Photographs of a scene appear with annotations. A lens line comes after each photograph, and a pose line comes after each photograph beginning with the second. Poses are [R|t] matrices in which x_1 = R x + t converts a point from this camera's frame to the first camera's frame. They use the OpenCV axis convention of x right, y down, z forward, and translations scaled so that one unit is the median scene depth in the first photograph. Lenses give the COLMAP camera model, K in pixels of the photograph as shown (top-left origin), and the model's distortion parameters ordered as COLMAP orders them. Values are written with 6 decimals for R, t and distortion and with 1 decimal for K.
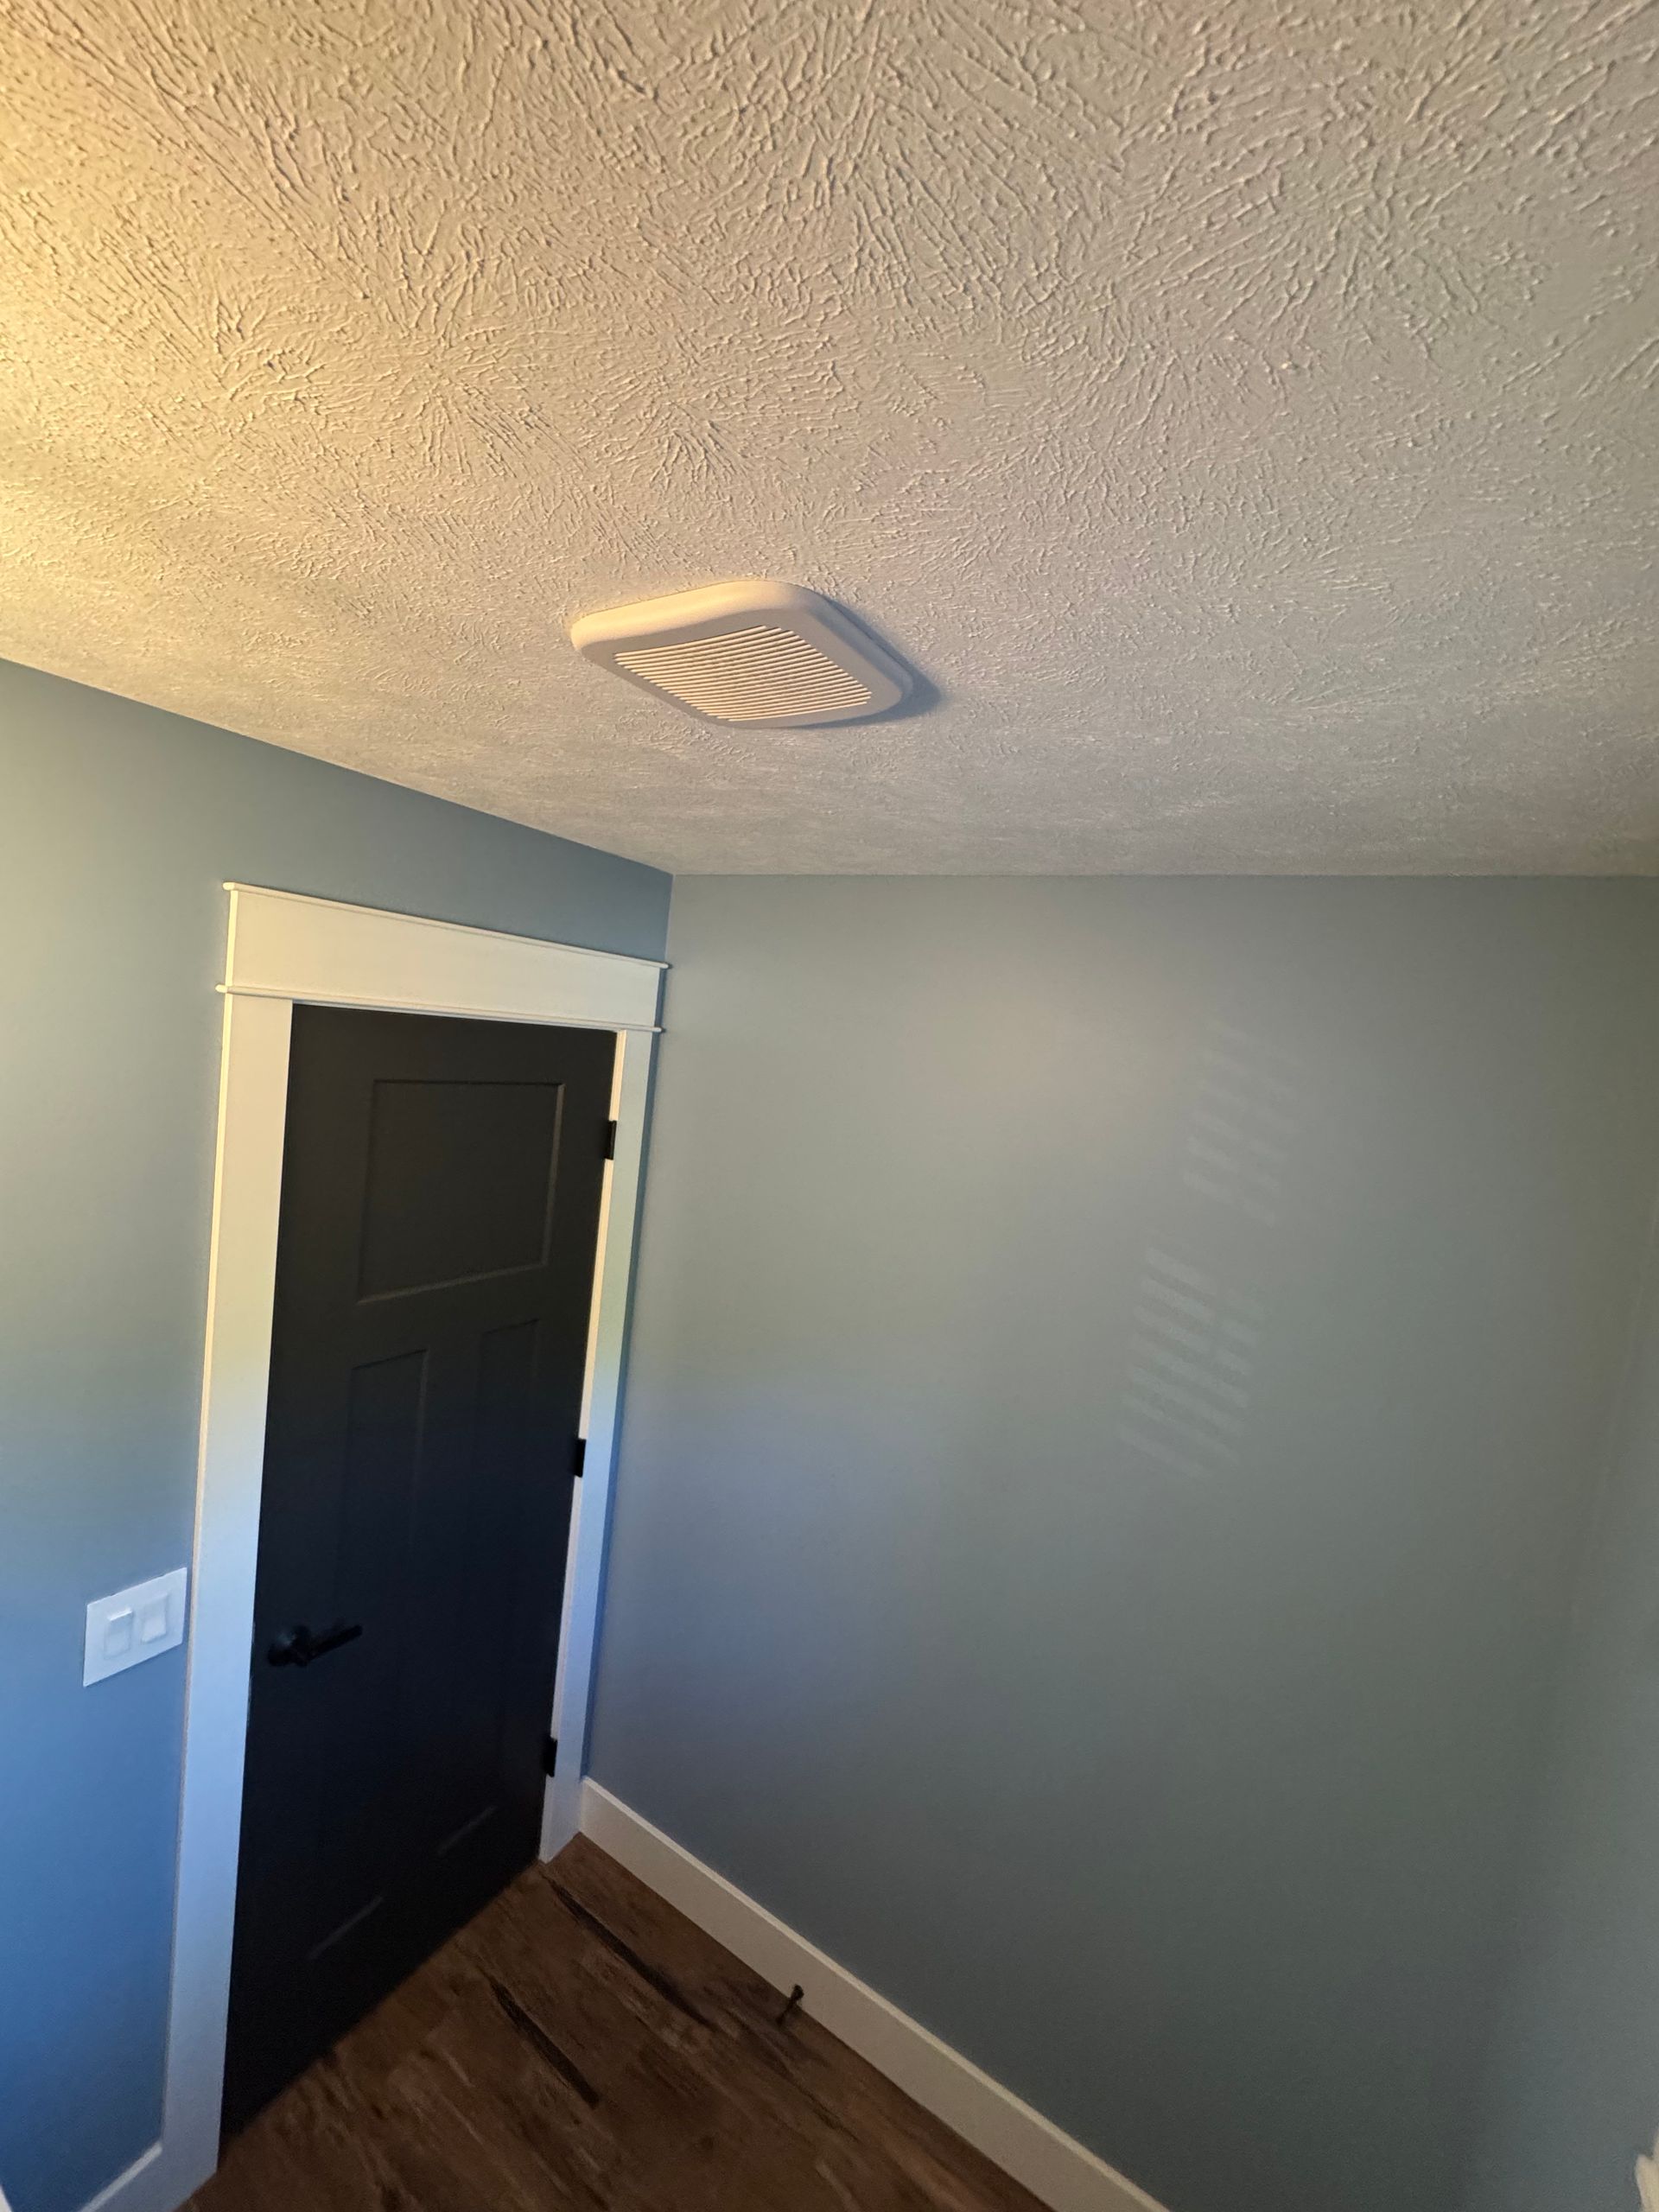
lens RADIAL K [[876.1, 0, 834.0], [0, 876.1, 1105.3], [0, 0, 1]] dist [-0.003487, -0.000147]
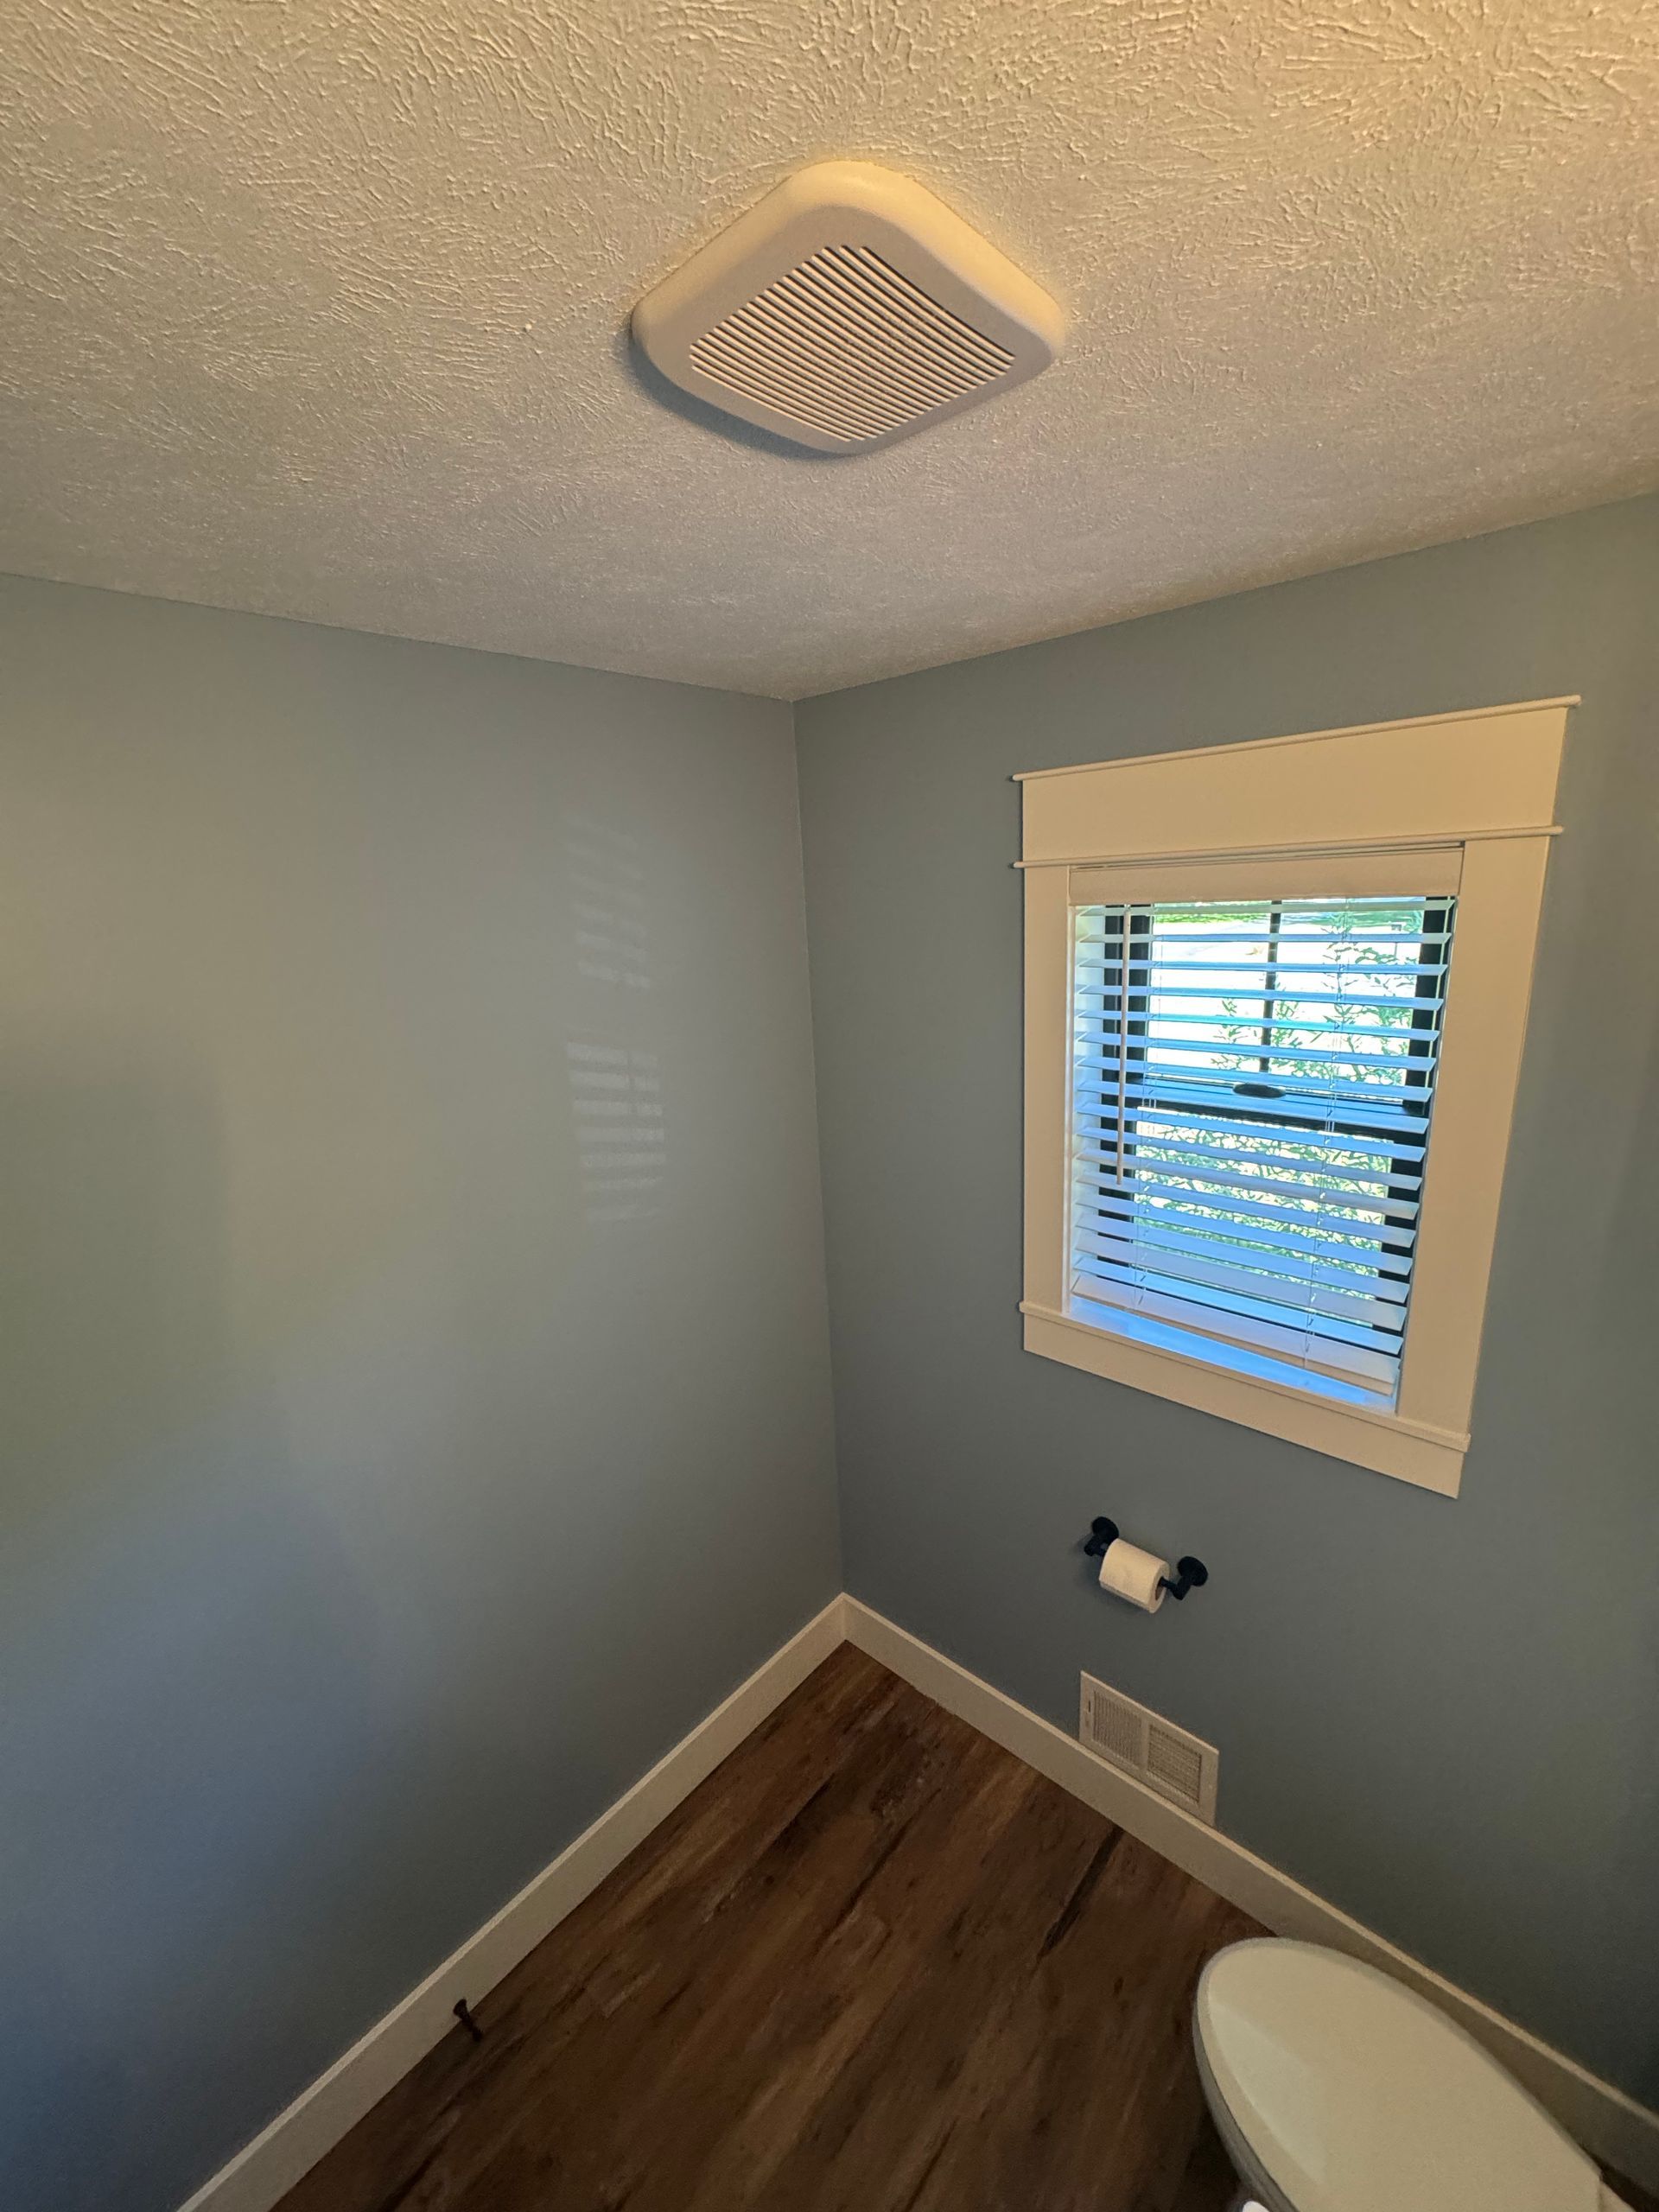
lens RADIAL K [[859.3, 0, 829.5], [0, 859.3, 1106.0], [0, 0, 1]] dist [-0.002362, 0.000180]
pose [[0.182436, -0.358086, 0.915692, -0.454527], [0.158066, 0.929889, 0.332146, -0.051855], [-0.970429, 0.084144, 0.226247, 0.386456]]
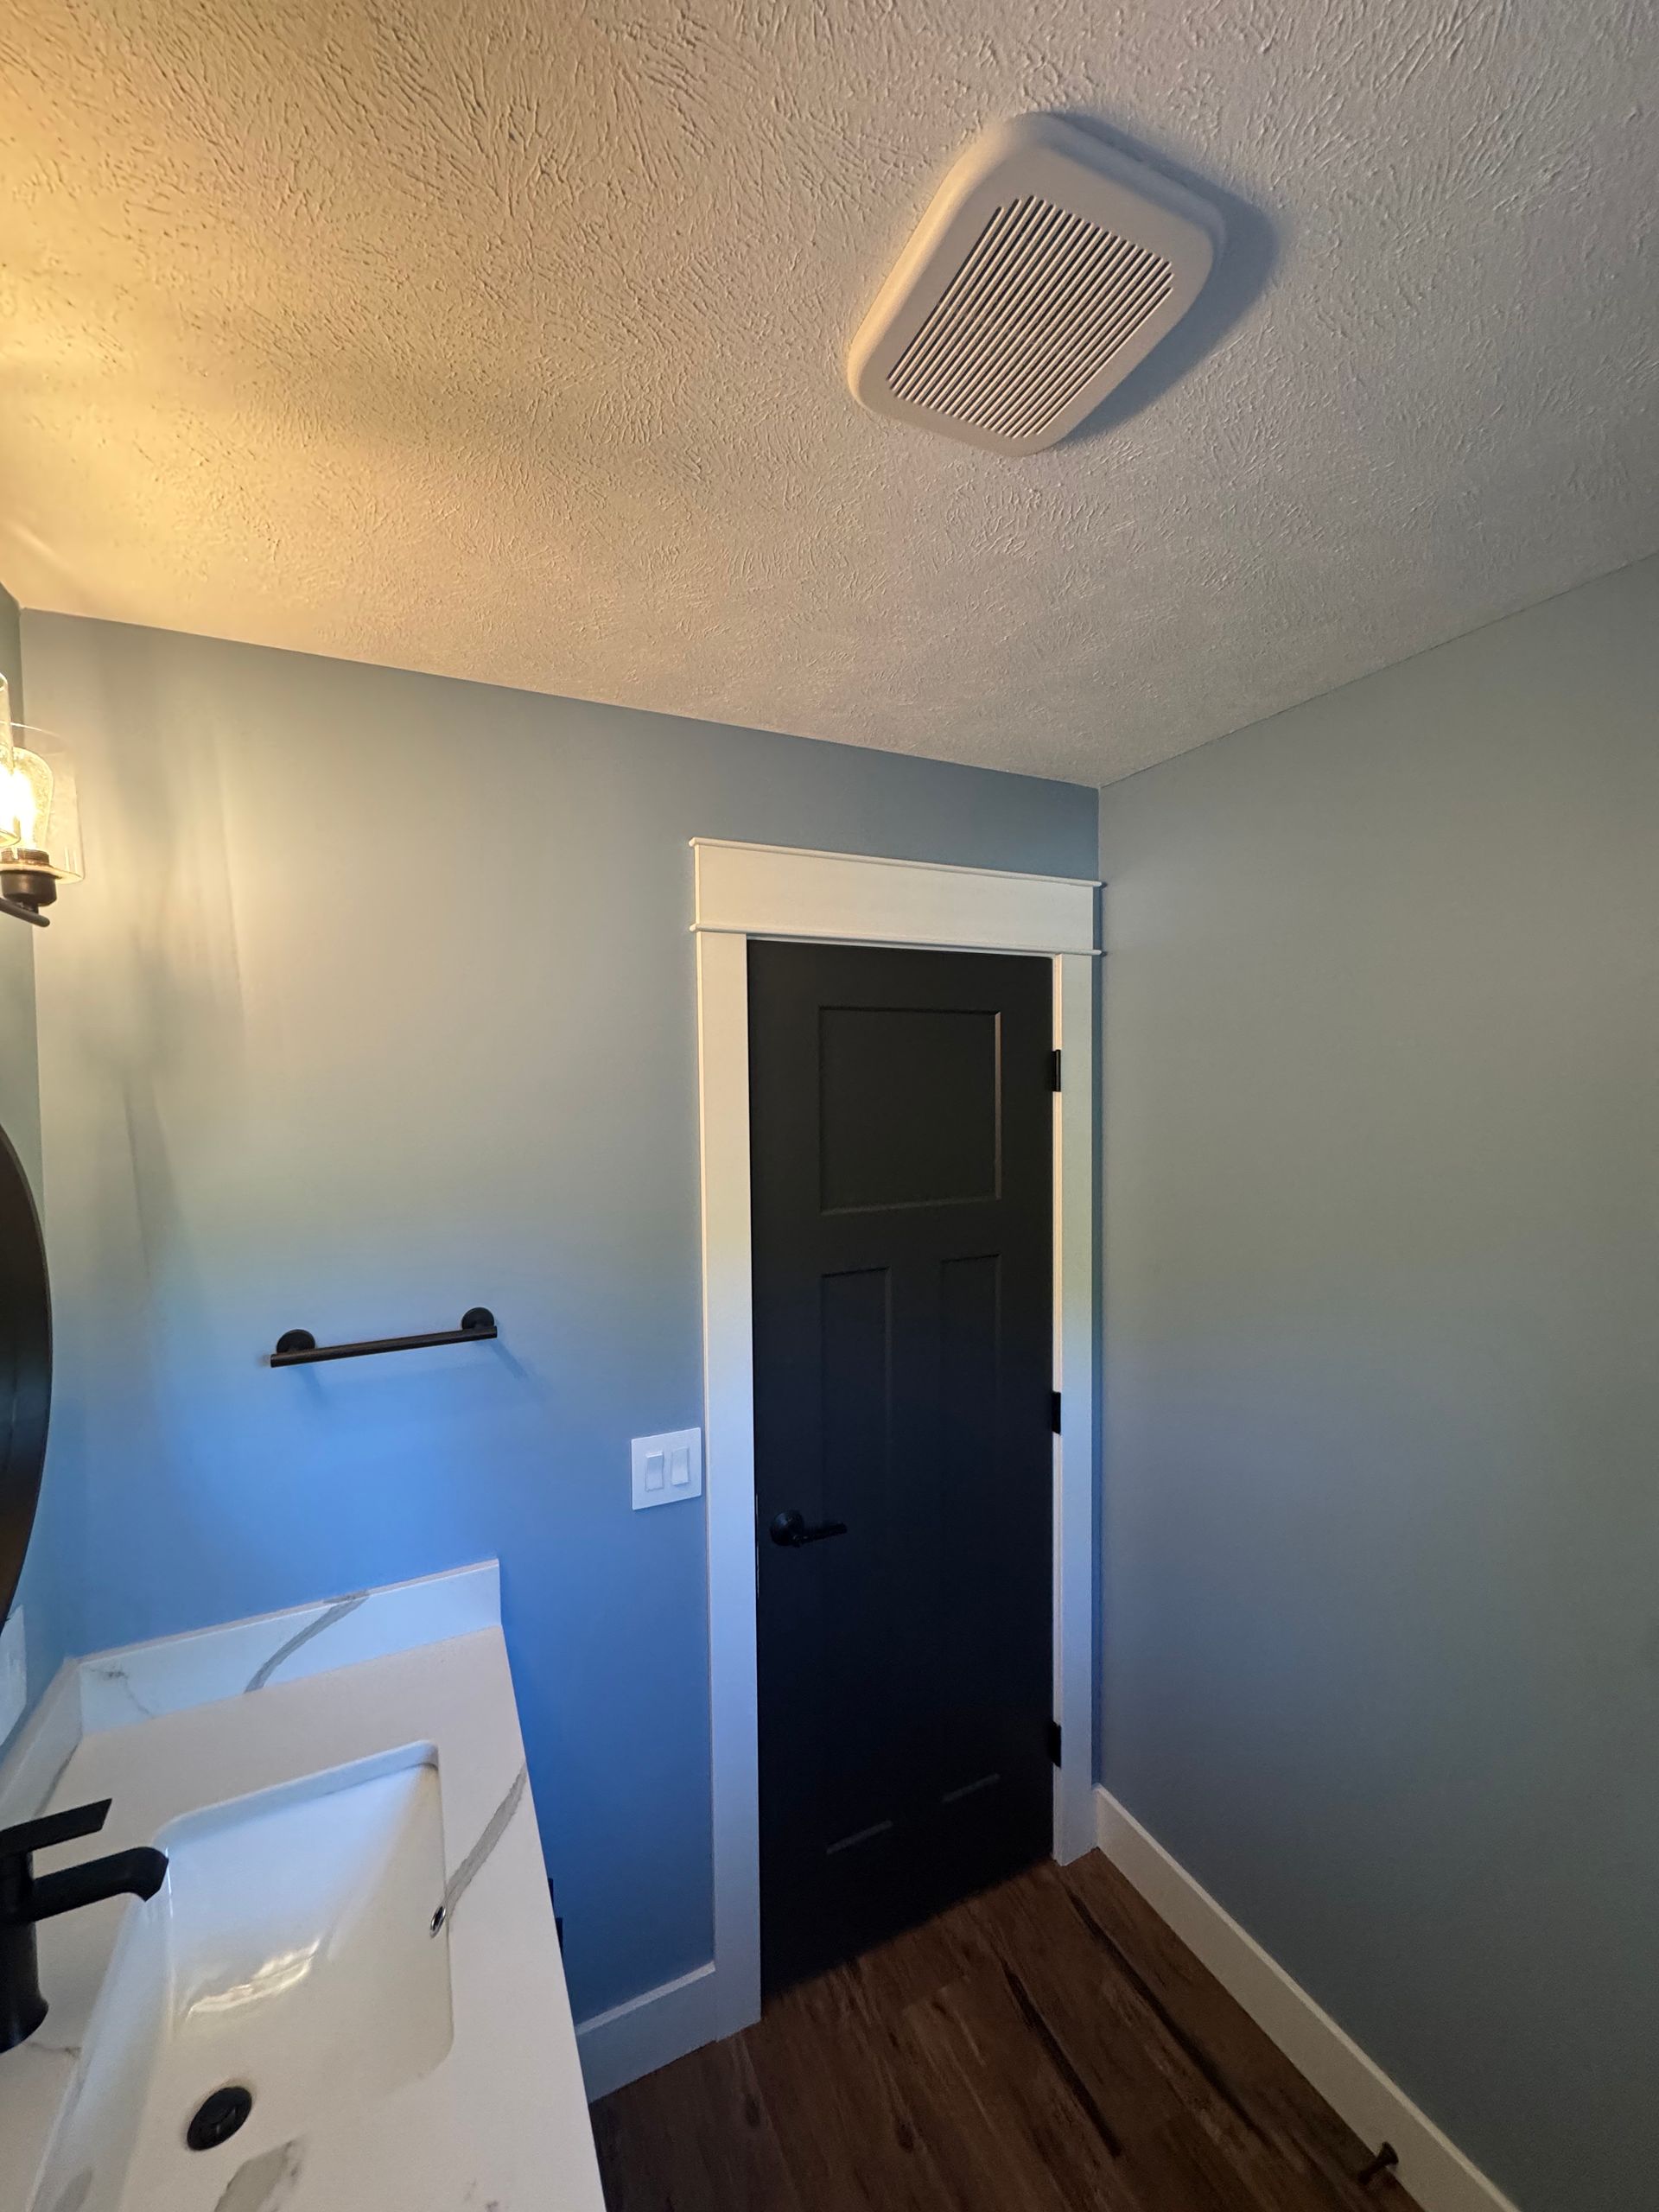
lens RADIAL K [[876.1, 0, 834.0], [0, 876.1, 1105.3], [0, 0, 1]] dist [-0.003487, -0.000147]
pose [[0.833330, -0.103870, -0.542930, 0.063007], [0.064351, 0.993738, -0.091345, 0.163536], [0.549018, 0.041182, 0.834796, 0.078937]]
